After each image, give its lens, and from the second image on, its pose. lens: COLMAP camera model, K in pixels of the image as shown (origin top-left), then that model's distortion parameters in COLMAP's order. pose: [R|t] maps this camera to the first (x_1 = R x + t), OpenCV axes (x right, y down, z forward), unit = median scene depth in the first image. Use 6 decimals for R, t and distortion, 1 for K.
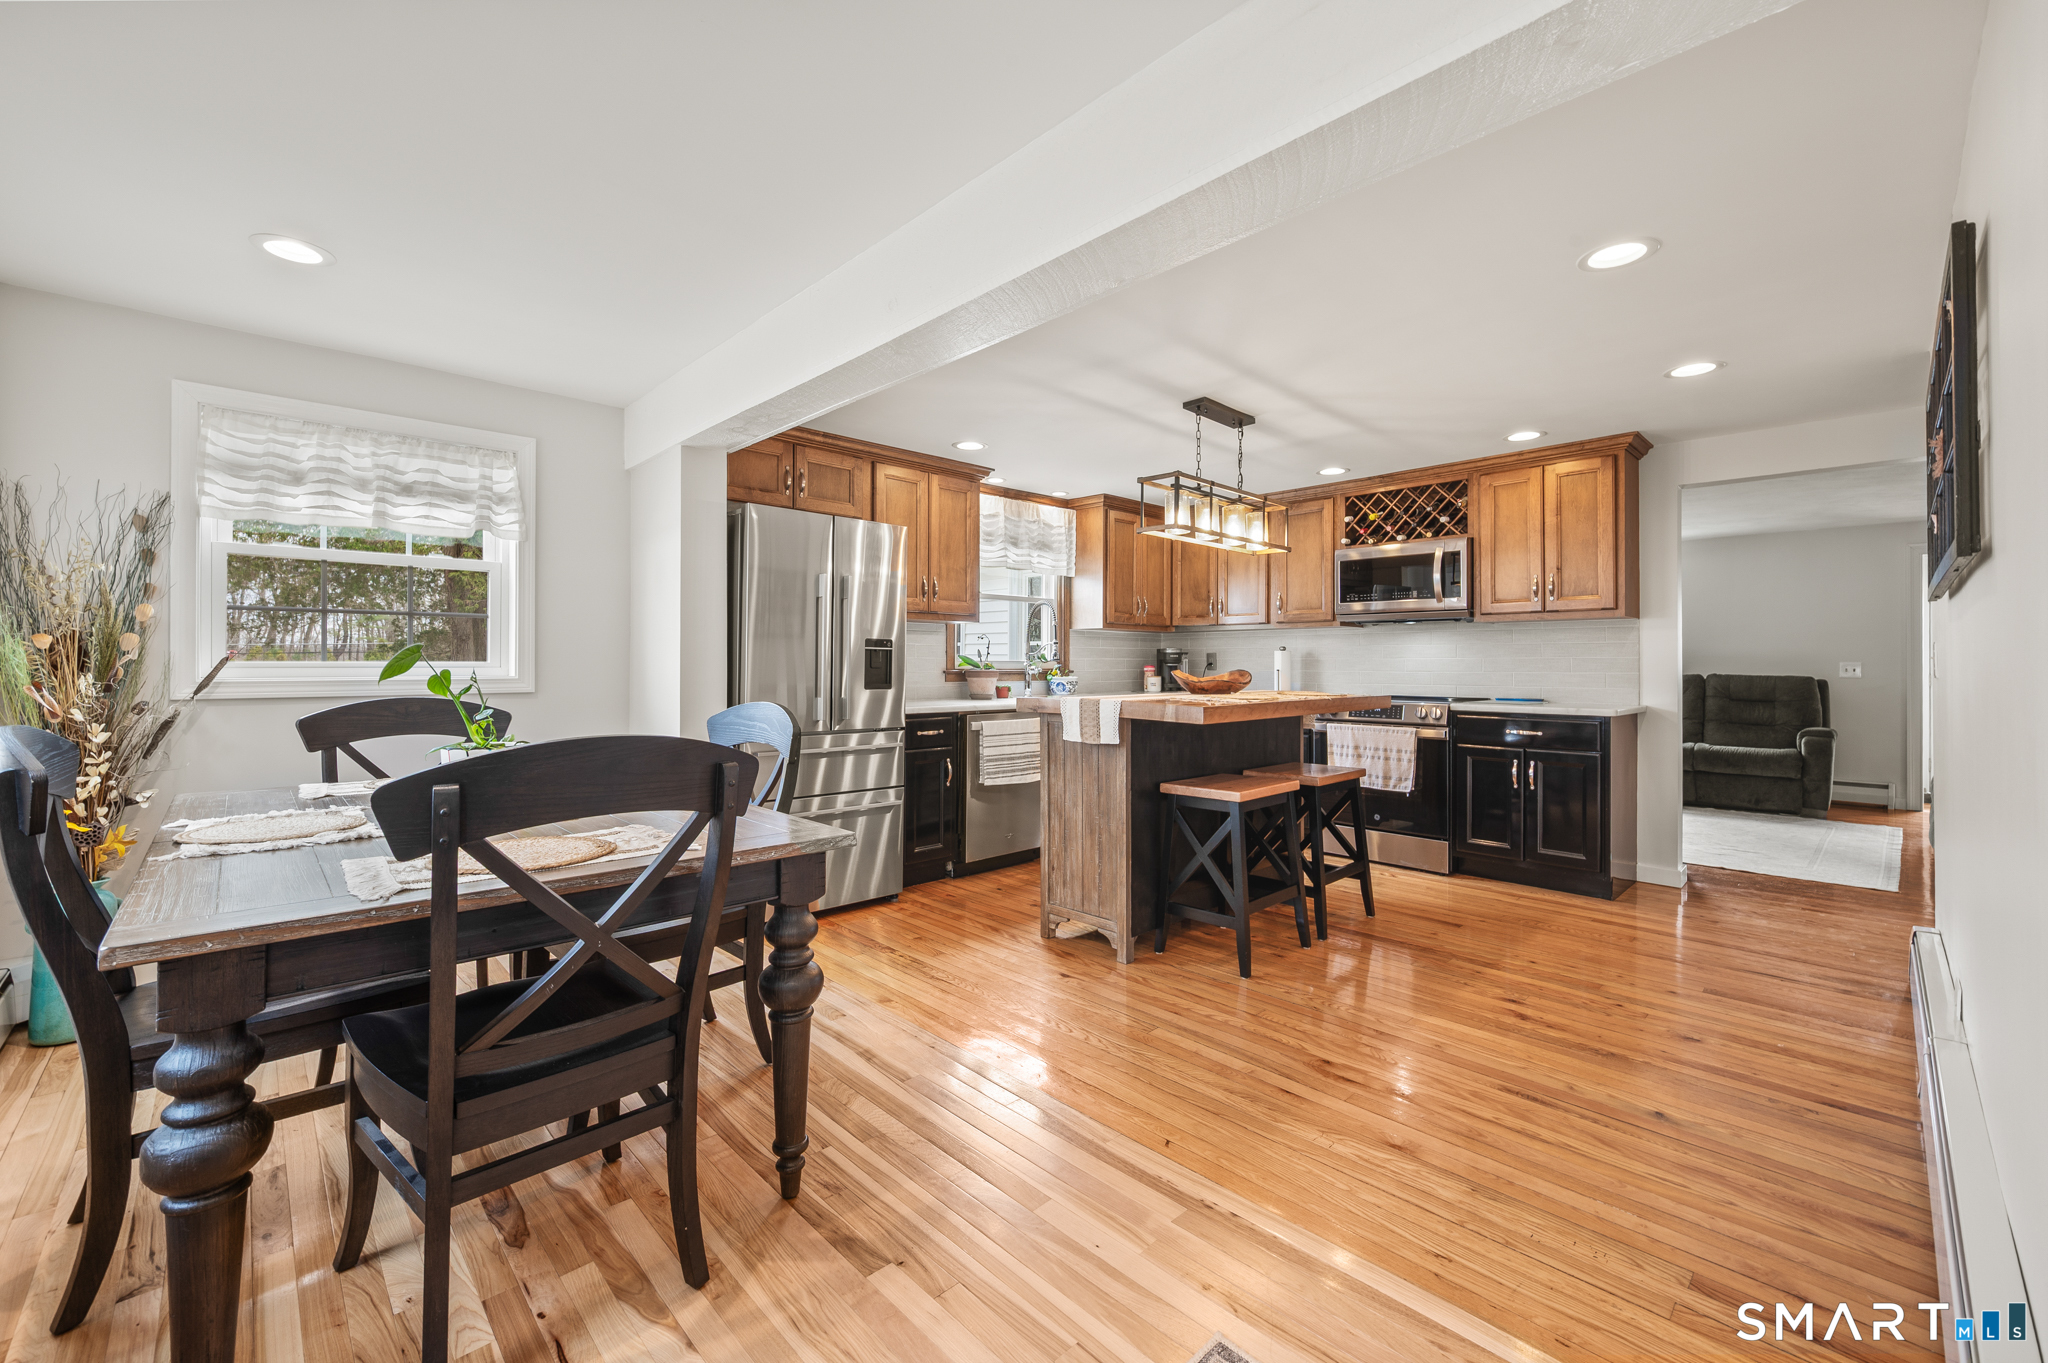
lens RADIAL K [[845.3, 0, 1027.5], [0, 845.3, 665.7], [0, 0, 1]] dist [0.001287, -0.000339]
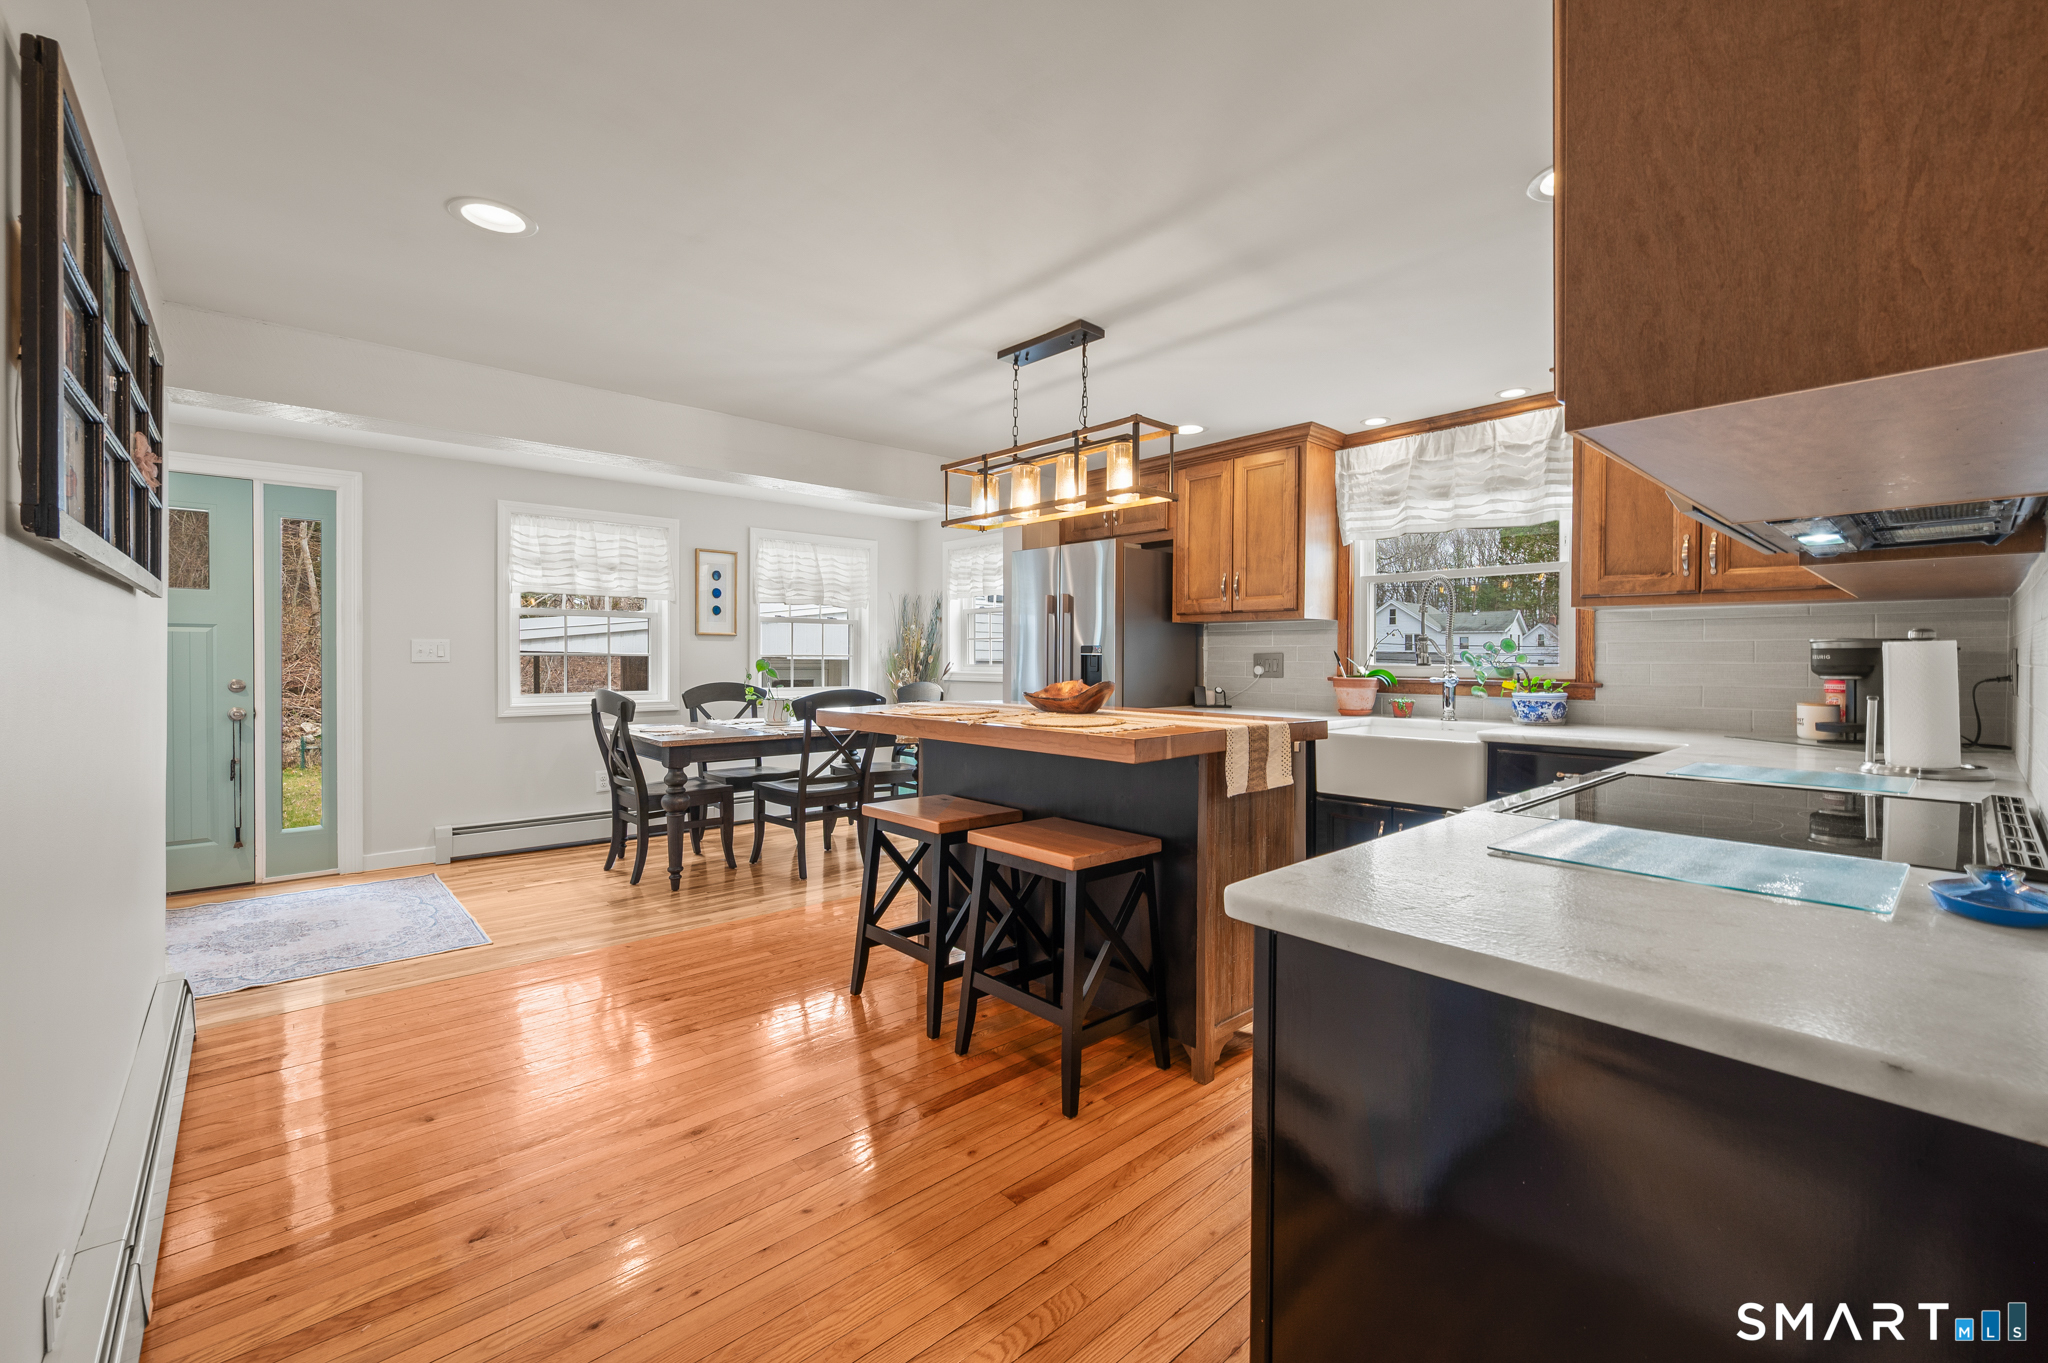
lens RADIAL K [[845.3, 0, 1028.6], [0, 845.3, 667.5], [0, 0, 1]] dist [0.001287, -0.000339]
pose [[-0.034042, 0.010299, -0.999367, 0.821124], [-0.006955, 0.999920, 0.010542, -0.011014], [0.999396, 0.007309, -0.033967, 0.831062]]
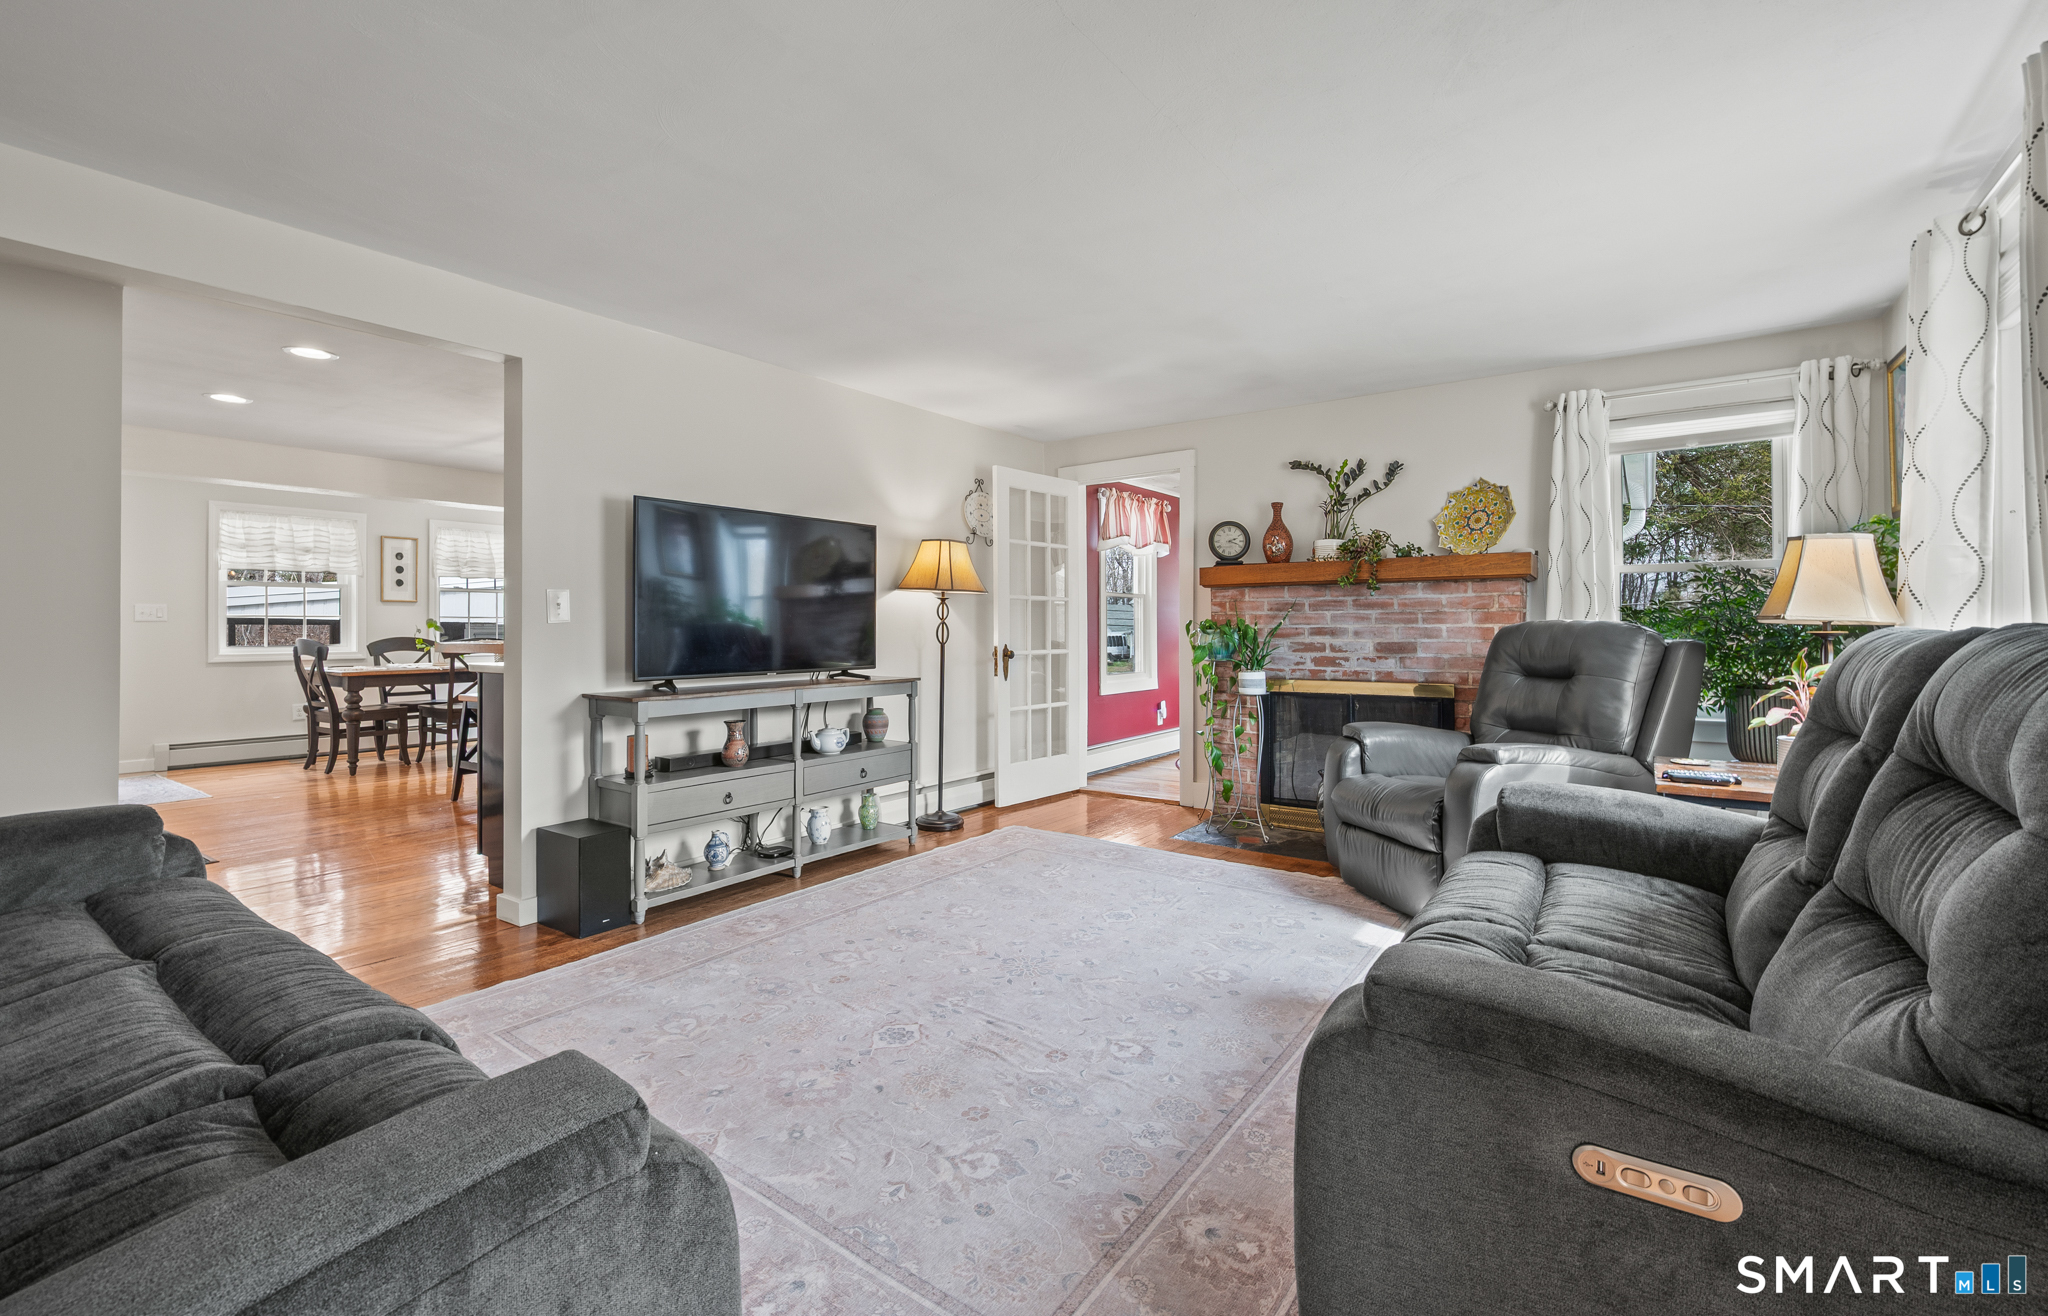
lens RADIAL K [[893.4, 0, 1027.6], [0, 893.4, 627.2], [0, 0, 1]] dist [0.003097, 0.000030]
pose [[0.169155, 0.002599, -0.985586, 1.289852], [-0.006334, 0.999979, 0.001550, -0.005512], [0.985569, 0.005981, 0.169168, 1.107988]]
